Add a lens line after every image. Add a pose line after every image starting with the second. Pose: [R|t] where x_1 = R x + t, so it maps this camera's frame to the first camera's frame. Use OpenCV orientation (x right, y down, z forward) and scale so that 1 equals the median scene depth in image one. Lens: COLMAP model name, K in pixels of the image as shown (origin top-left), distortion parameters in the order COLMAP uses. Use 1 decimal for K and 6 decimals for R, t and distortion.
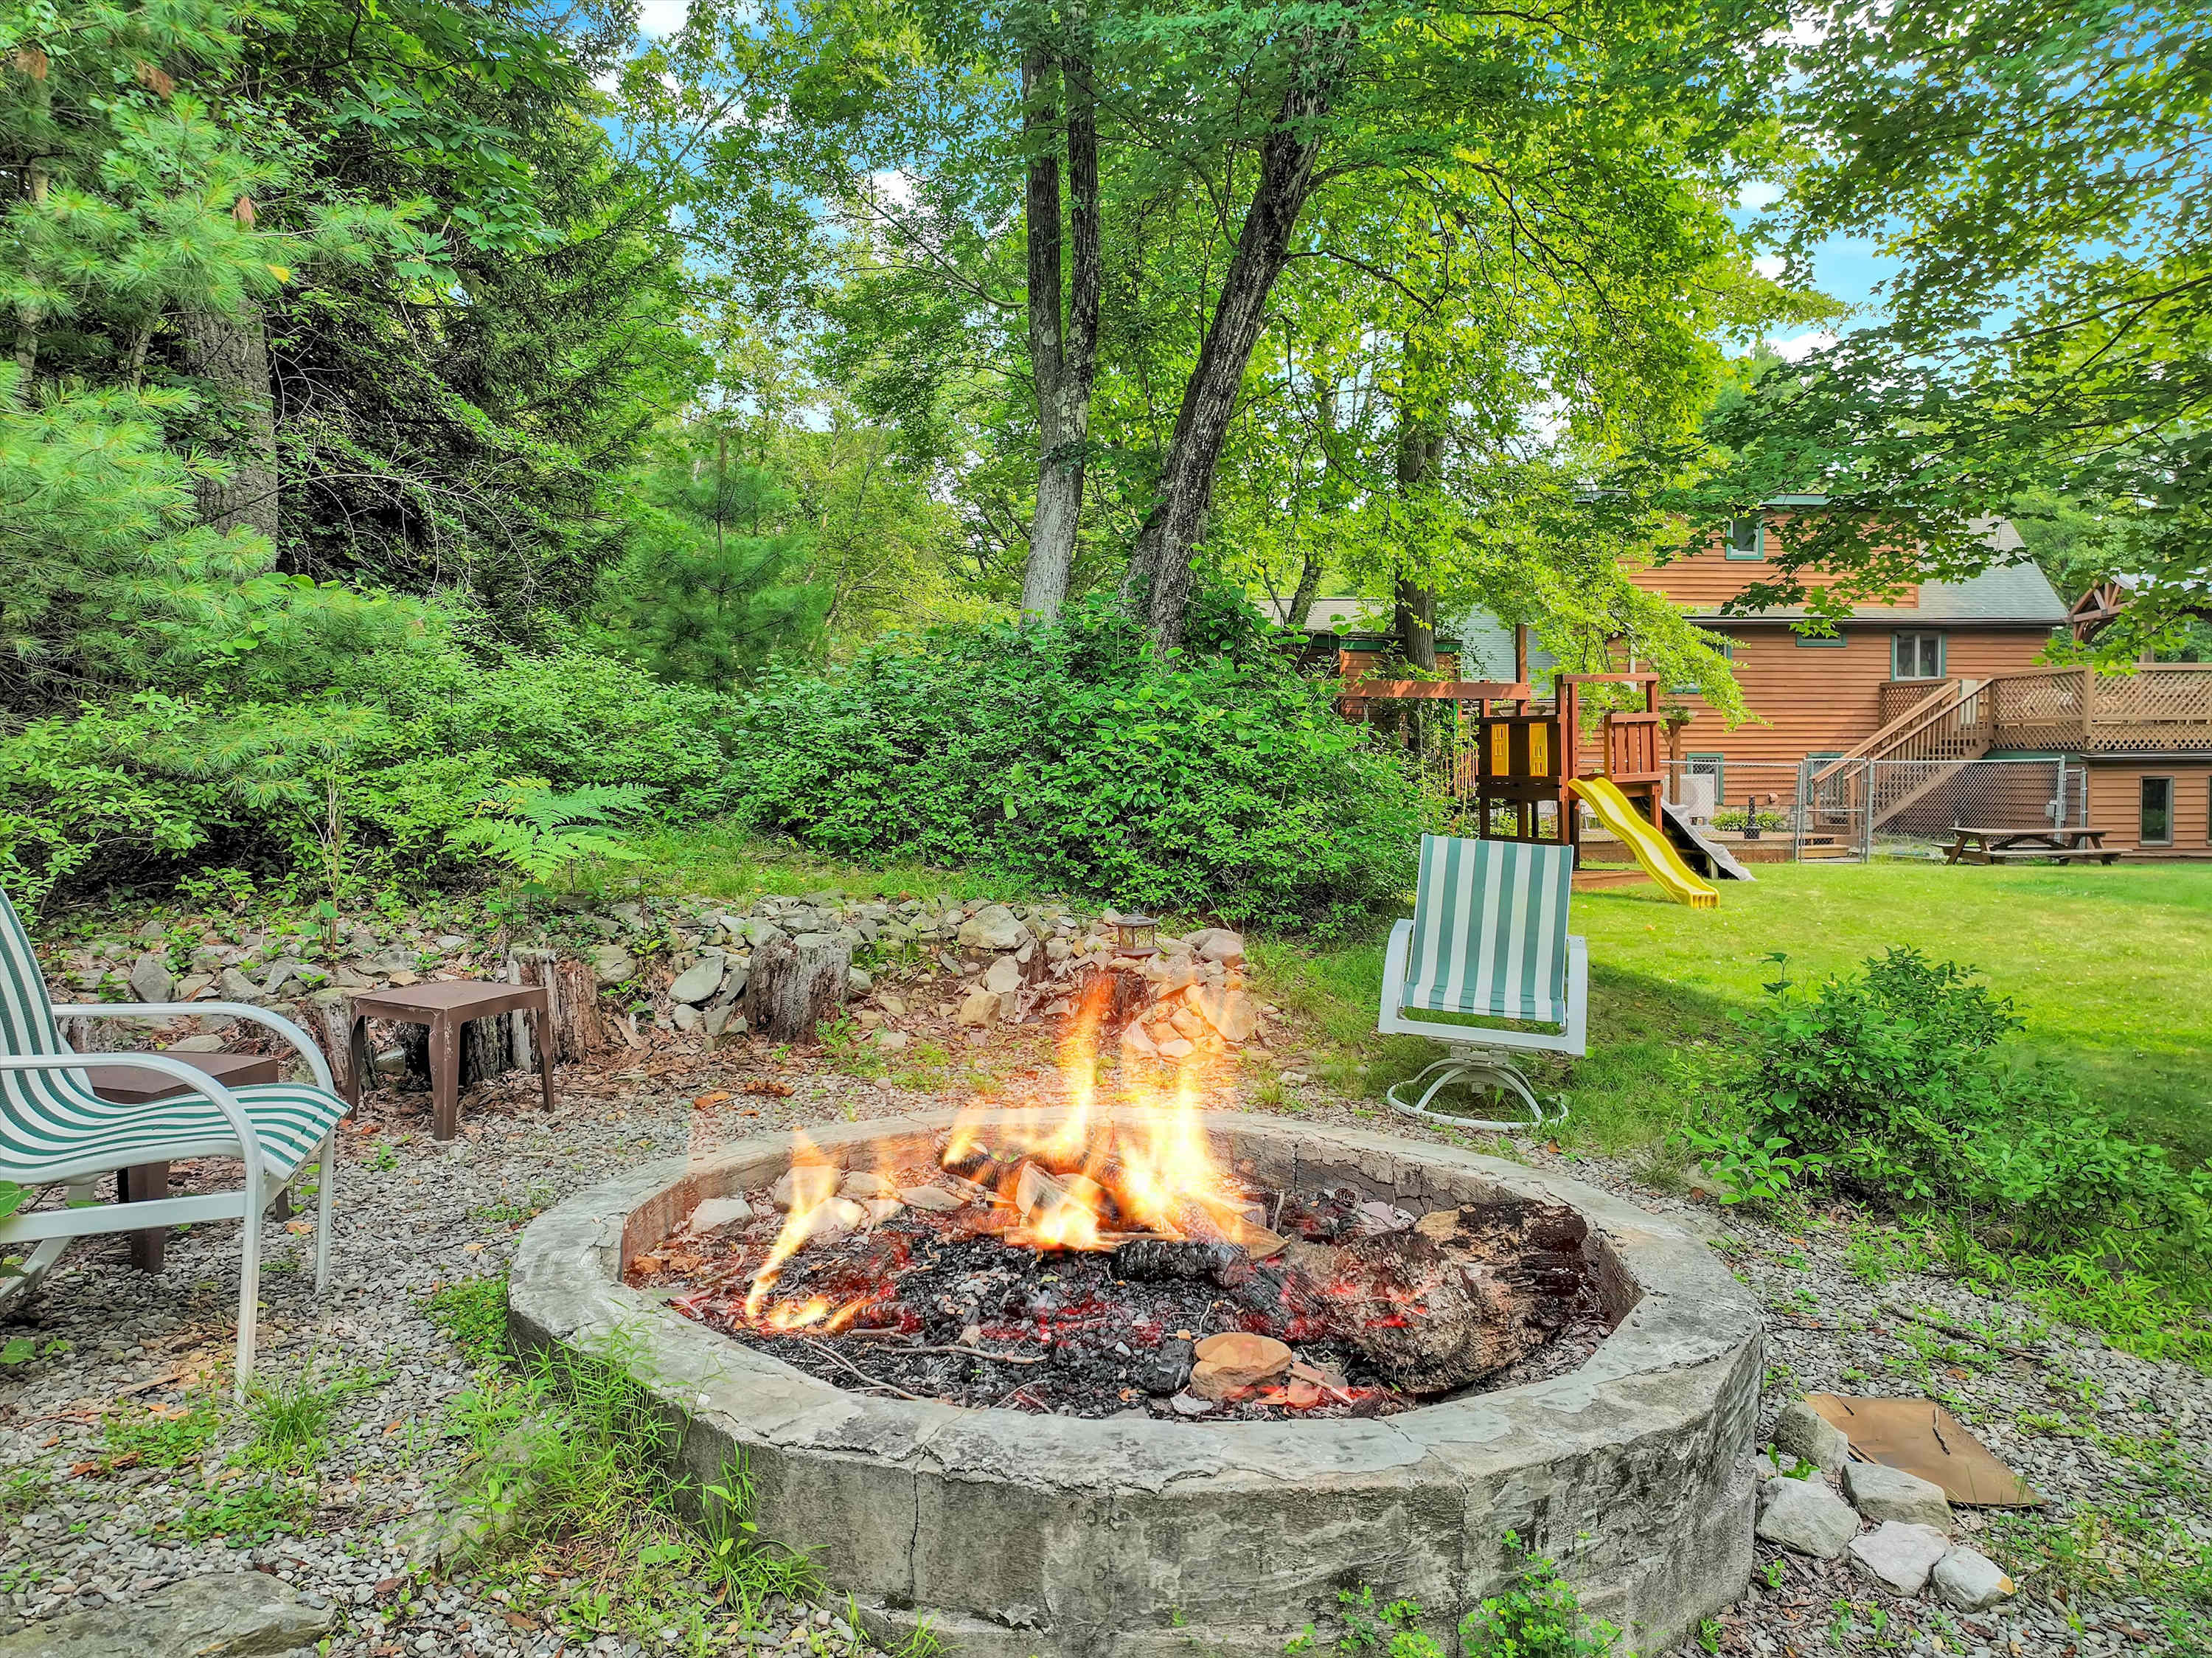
lens RADIAL K [[1568.8, 0, 1112.5], [0, 1568.8, 781.6], [0, 0, 1]] dist [0.007074, -0.006617]
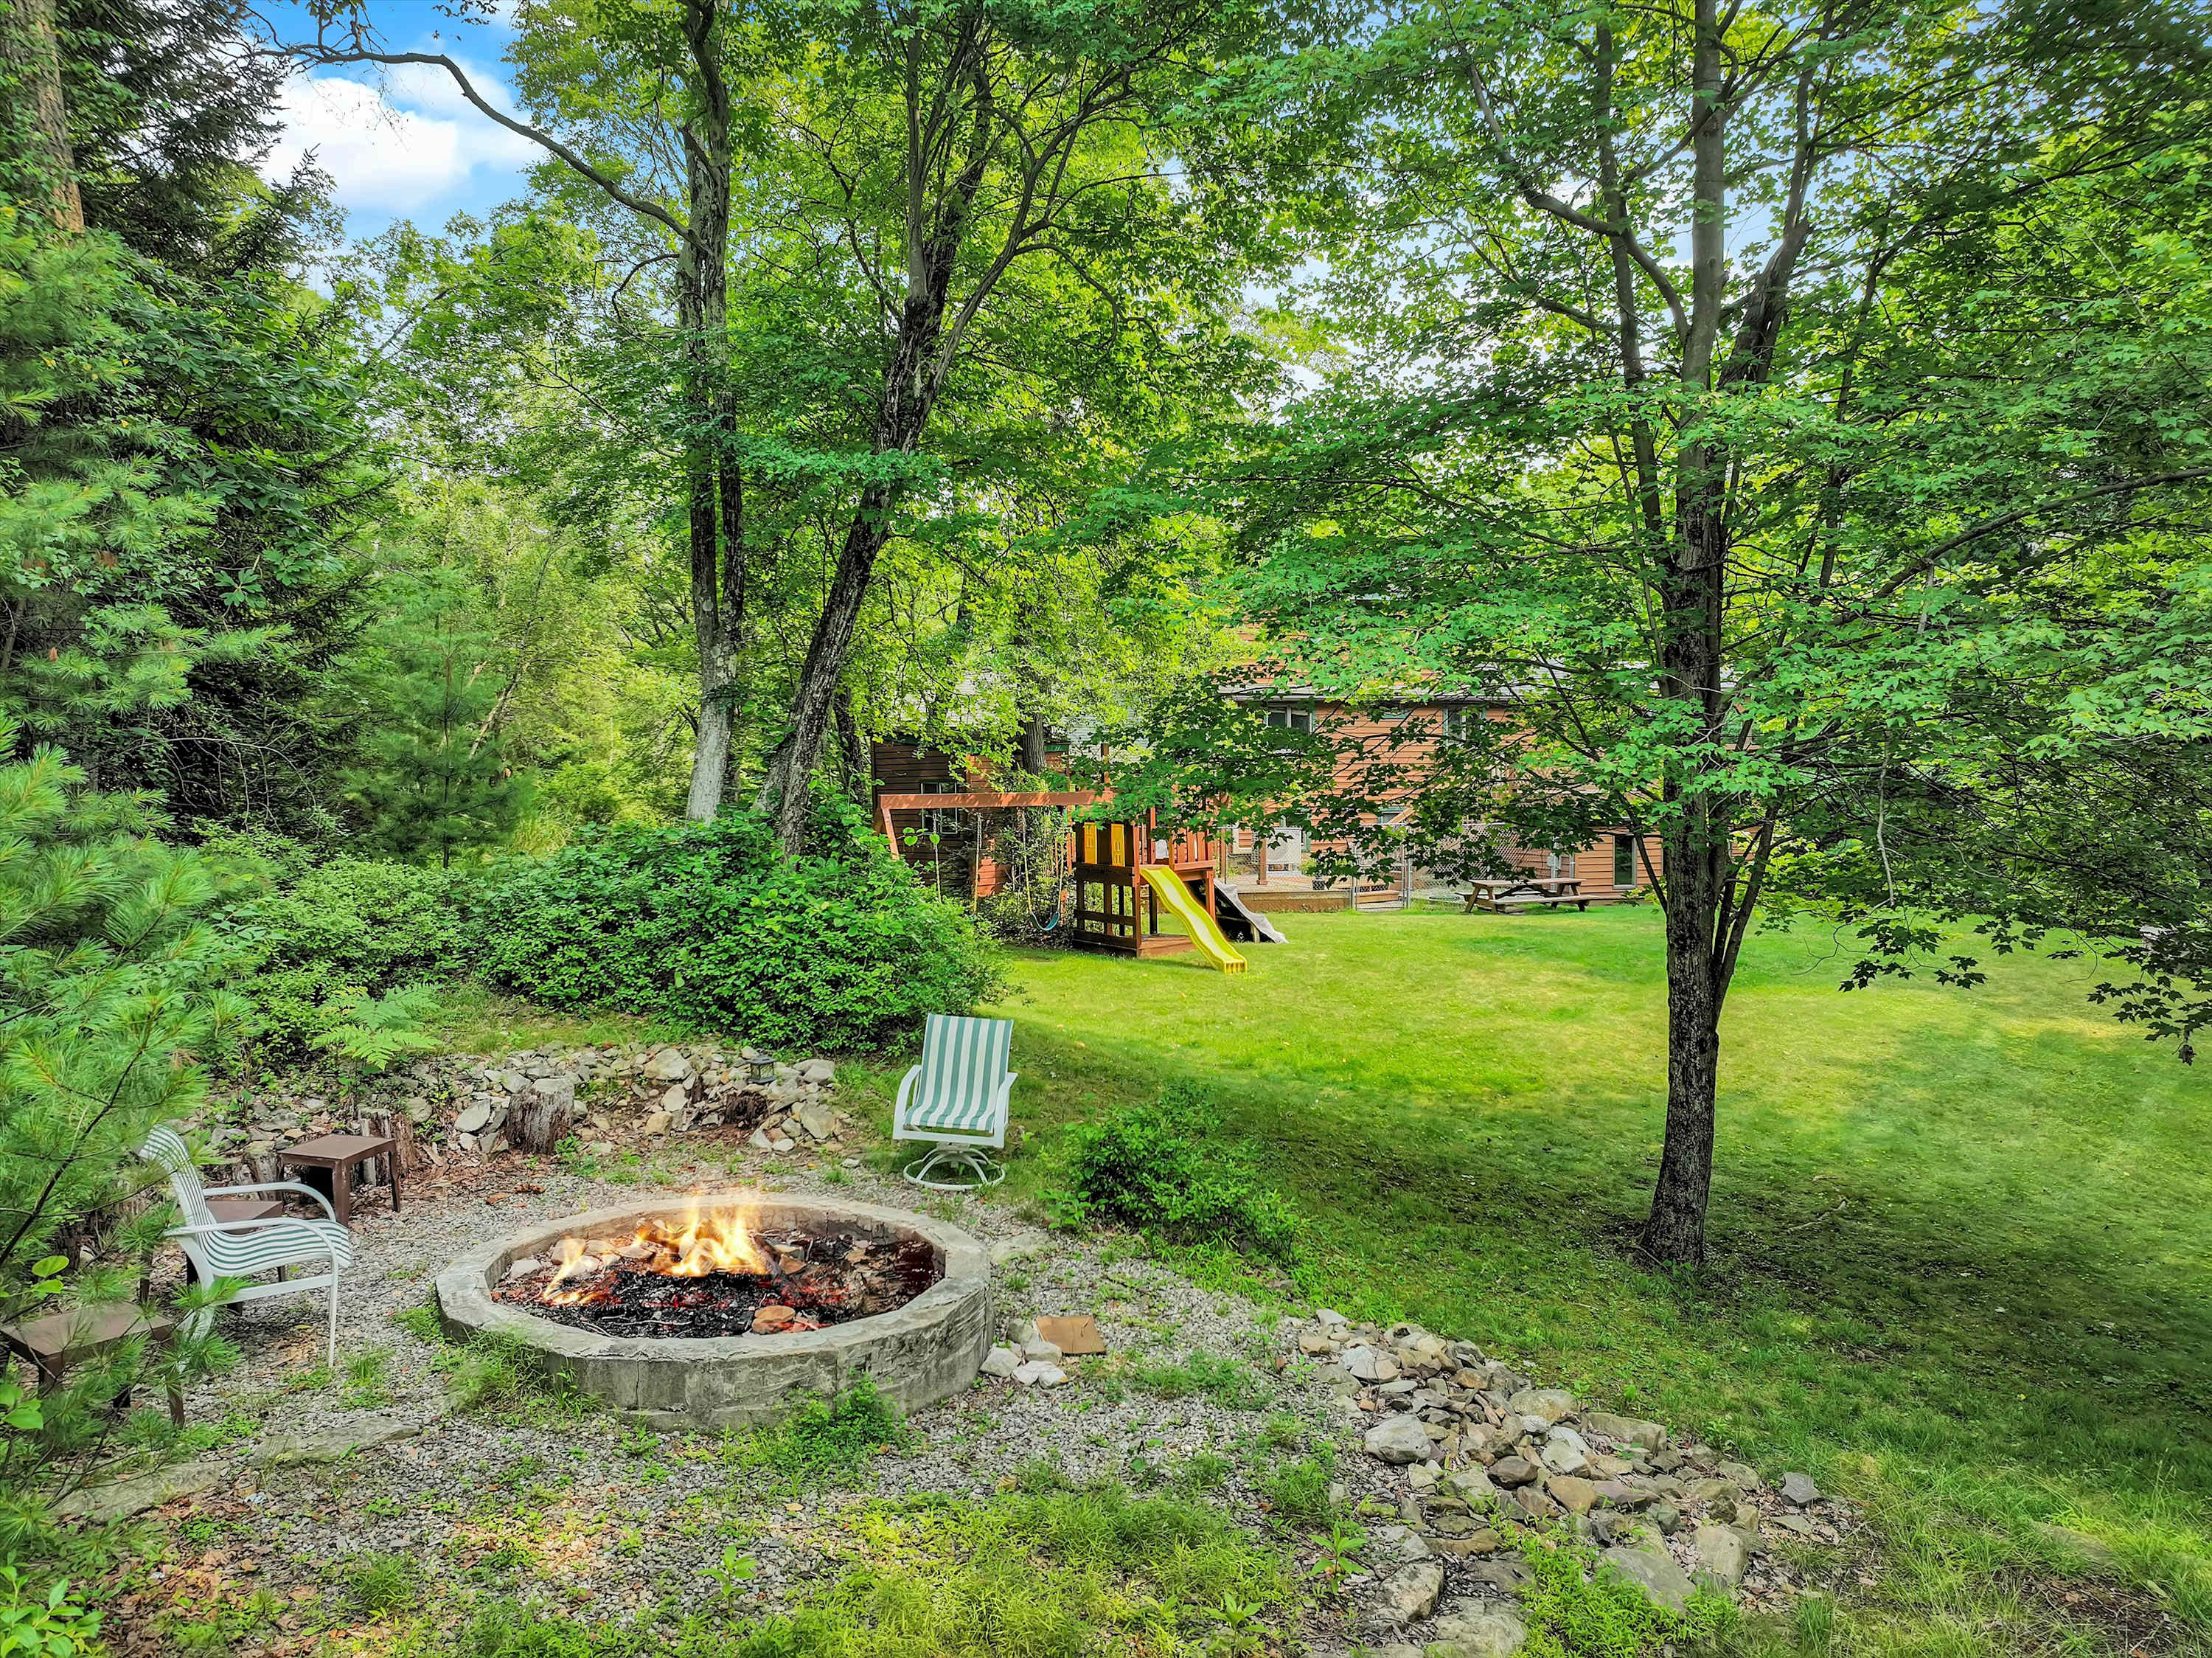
lens RADIAL K [[1585.7, 0, 1105.5], [0, 1585.7, 787.6], [0, 0, 1]] dist [0.005091, 0.001509]
pose [[0.981558, -0.006449, 0.191055, 0.052239], [0.005366, 0.999966, 0.006186, -0.195739], [-0.191088, -0.005047, 0.981560, -0.636964]]
